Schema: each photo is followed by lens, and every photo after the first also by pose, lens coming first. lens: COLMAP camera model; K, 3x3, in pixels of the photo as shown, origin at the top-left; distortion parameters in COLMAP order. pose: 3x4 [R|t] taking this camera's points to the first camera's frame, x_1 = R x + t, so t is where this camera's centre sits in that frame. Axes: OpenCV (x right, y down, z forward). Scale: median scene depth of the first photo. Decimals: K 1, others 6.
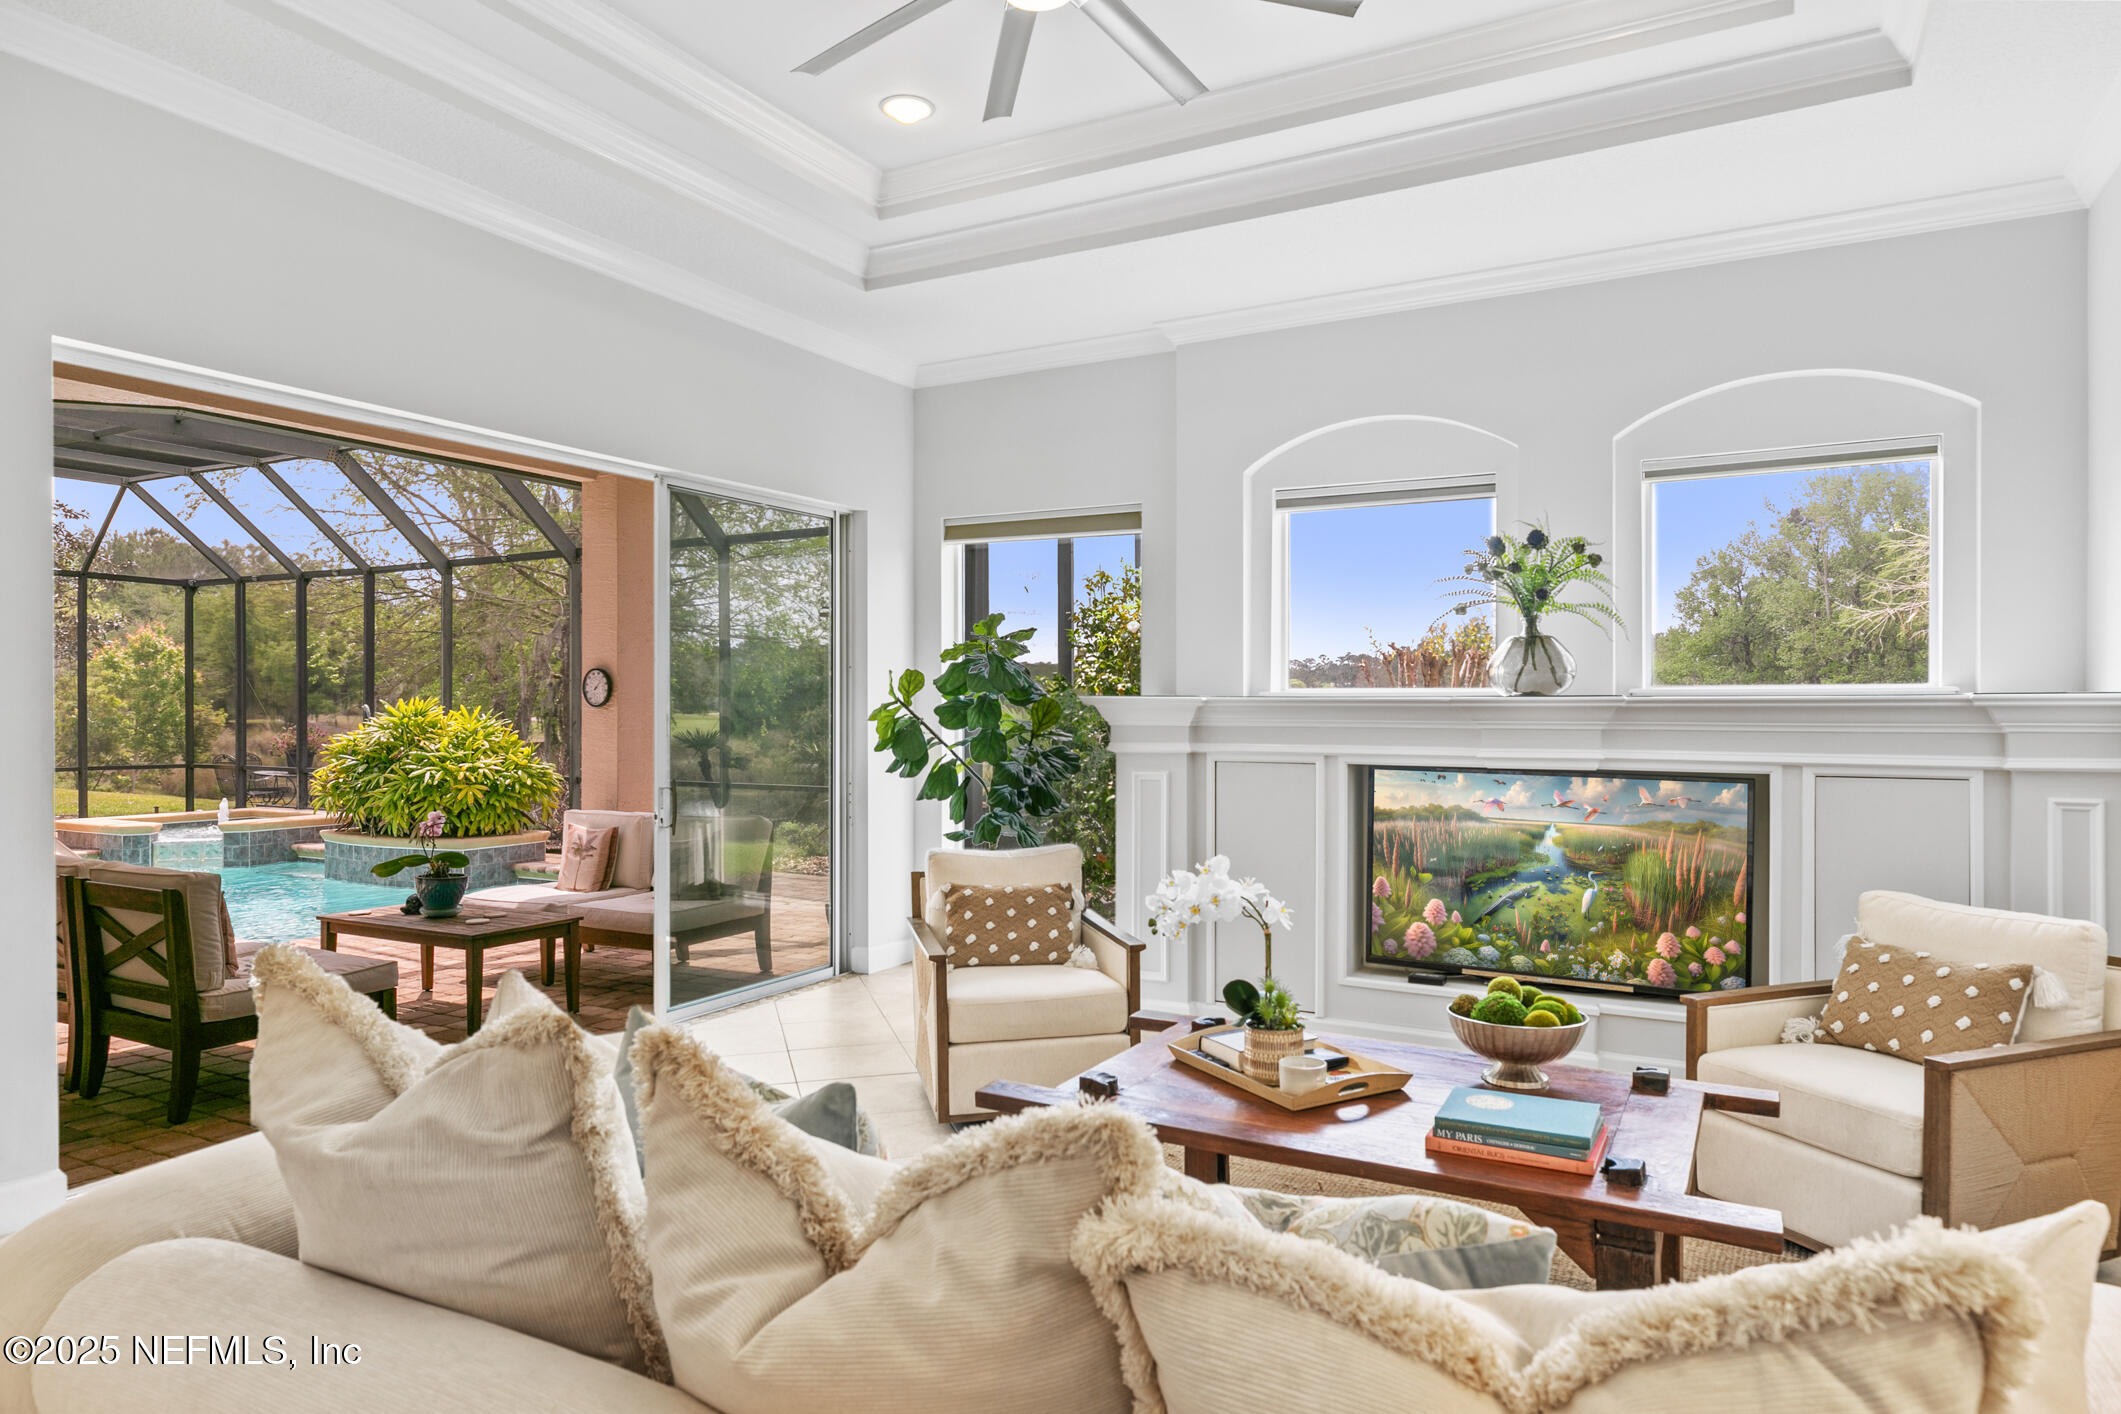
lens RADIAL K [[1284.1, 0, 1060.5], [0, 1284.1, 707.0], [0, 0, 1]] dist [0.005892, 0.001044]
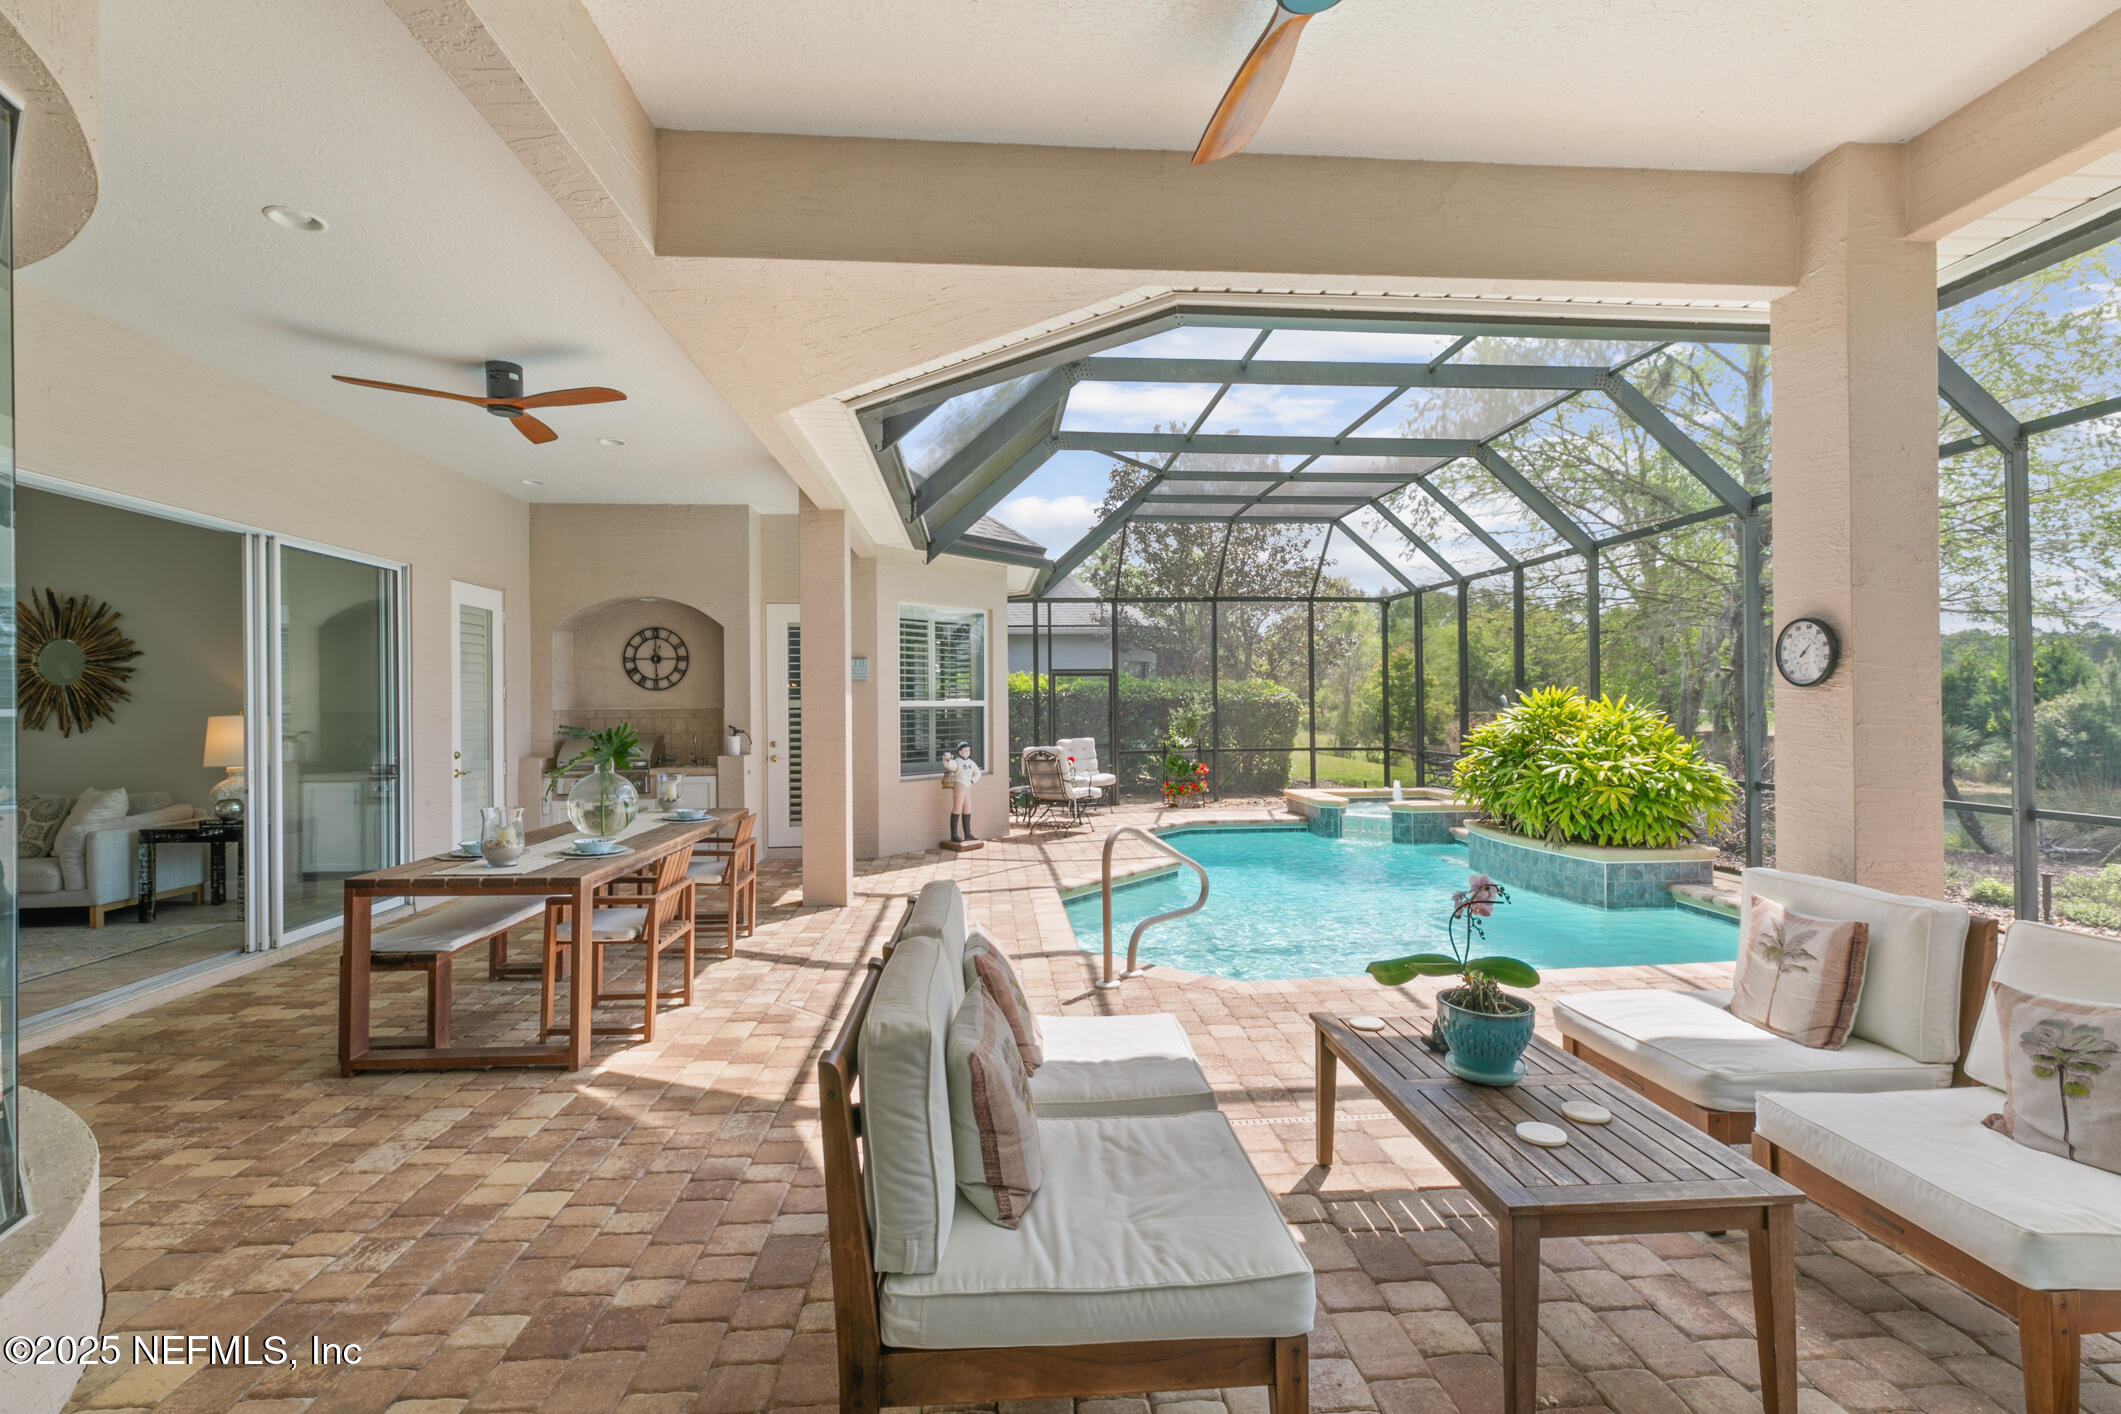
lens RADIAL K [[951.2, 0, 1069.0], [0, 951.2, 703.6], [0, 0, 1]] dist [0.002864, 0.000462]
pose [[0.558467, -0.007742, -0.829490, -0.135682], [0.009016, 0.999954, -0.003262, 0.004007], [0.829478, -0.005657, 0.558511, 0.347052]]
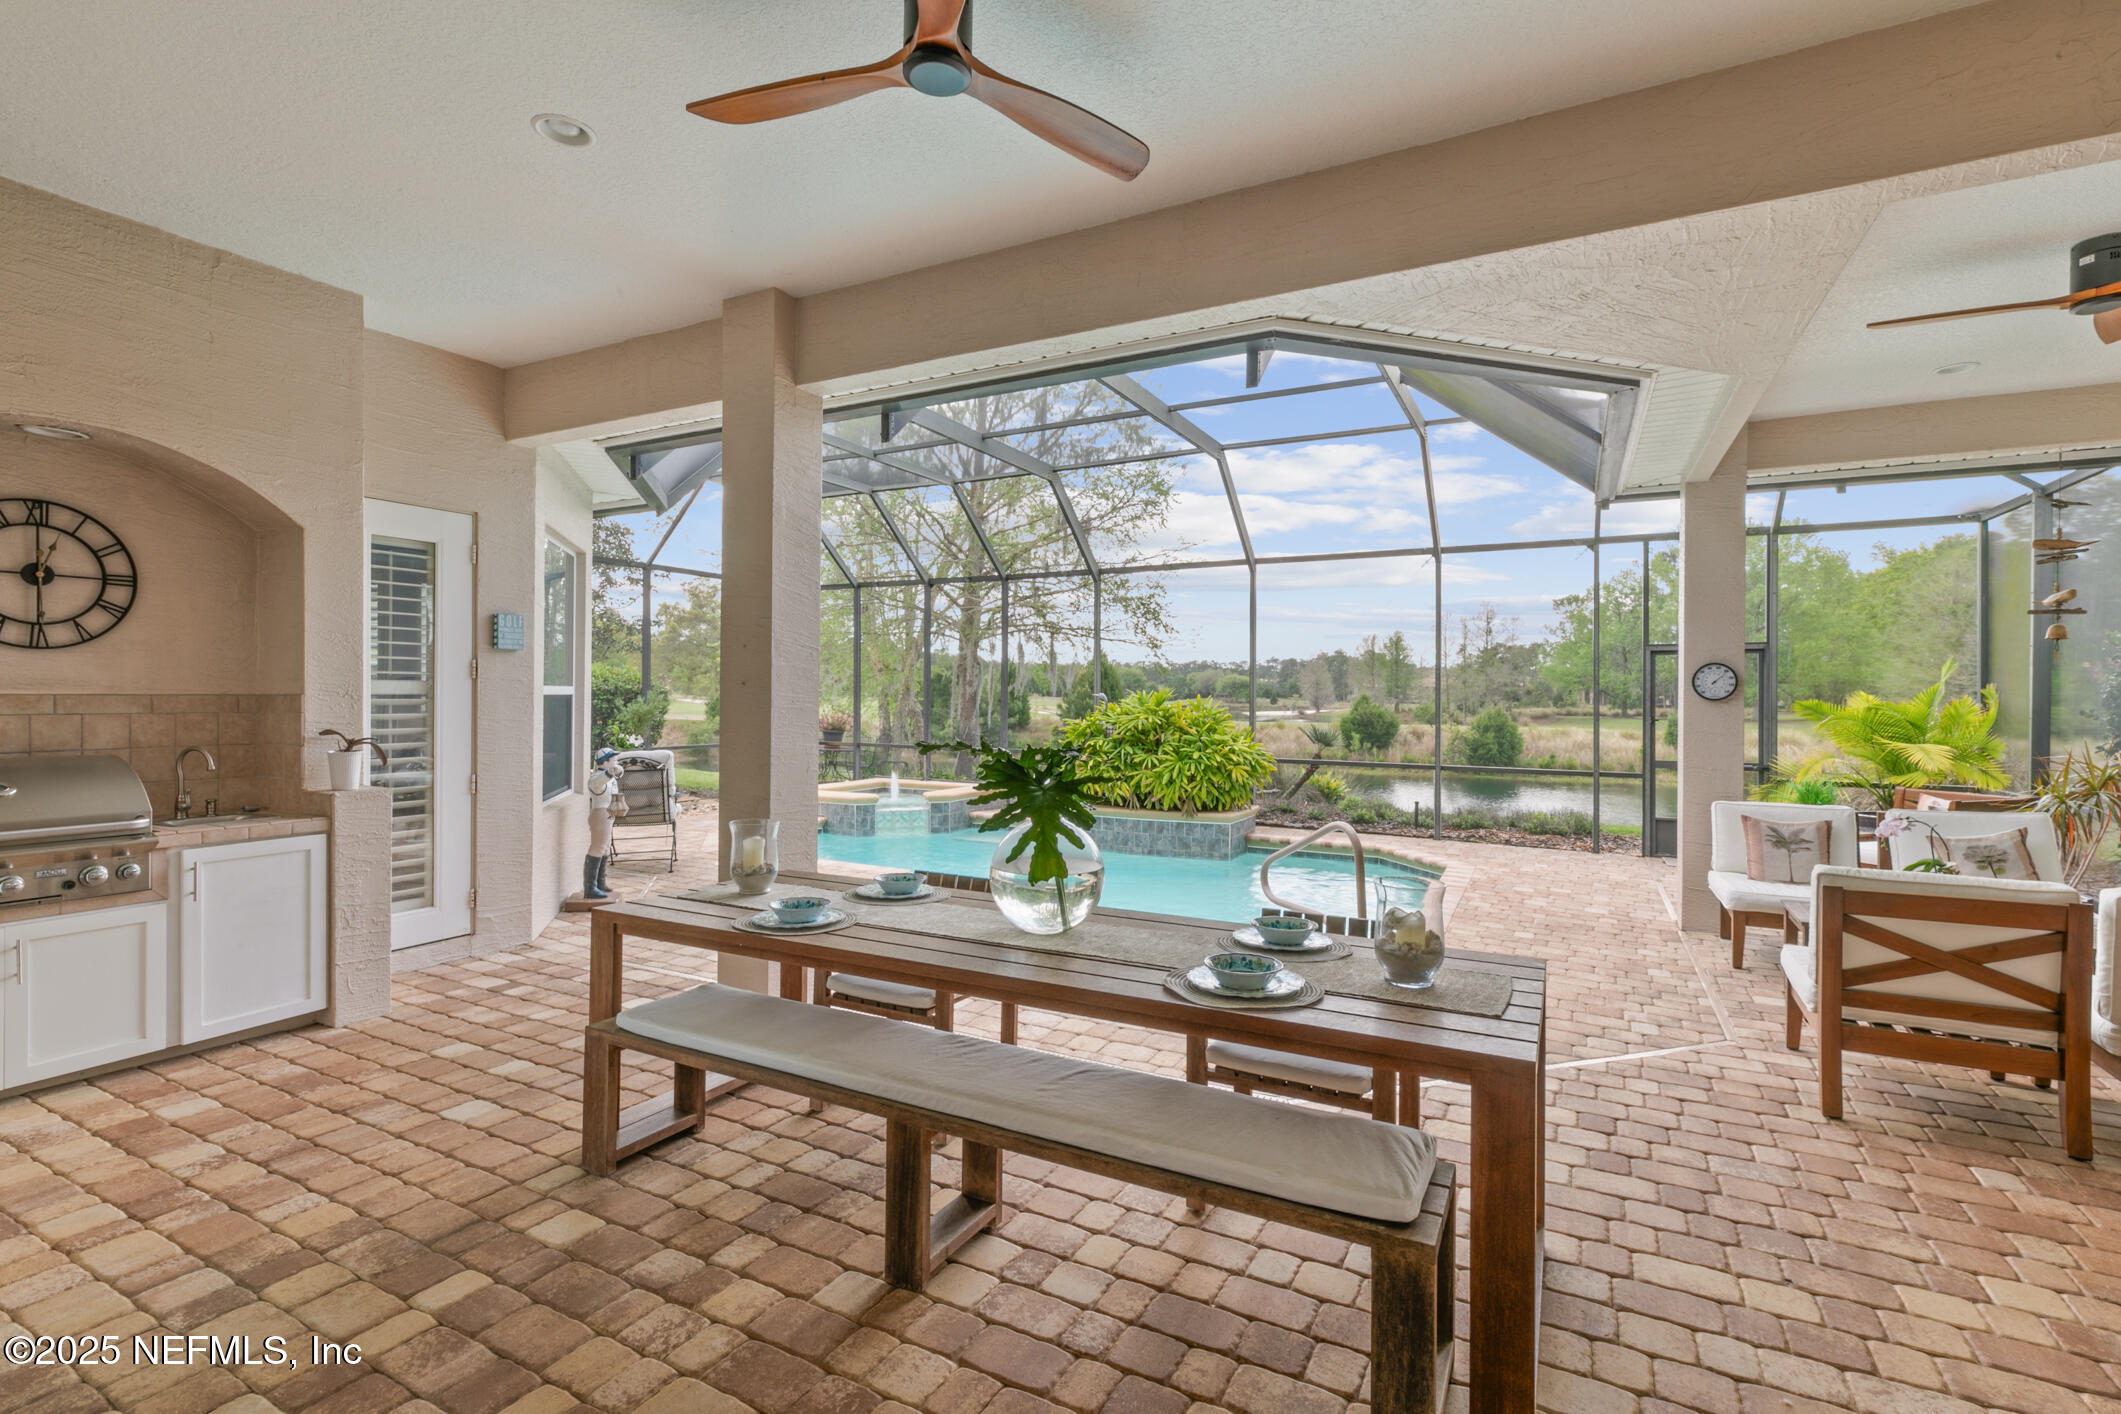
lens RADIAL K [[954.2, 0, 1056.7], [0, 954.2, 710.2], [0, 0, 1]] dist [0.001159, 0.000007]
pose [[0.999903, 0.009179, 0.010450, -0.626136], [-0.009344, 0.999831, 0.015846, 0.000234], [-0.010303, -0.015942, 0.999820, 0.166386]]
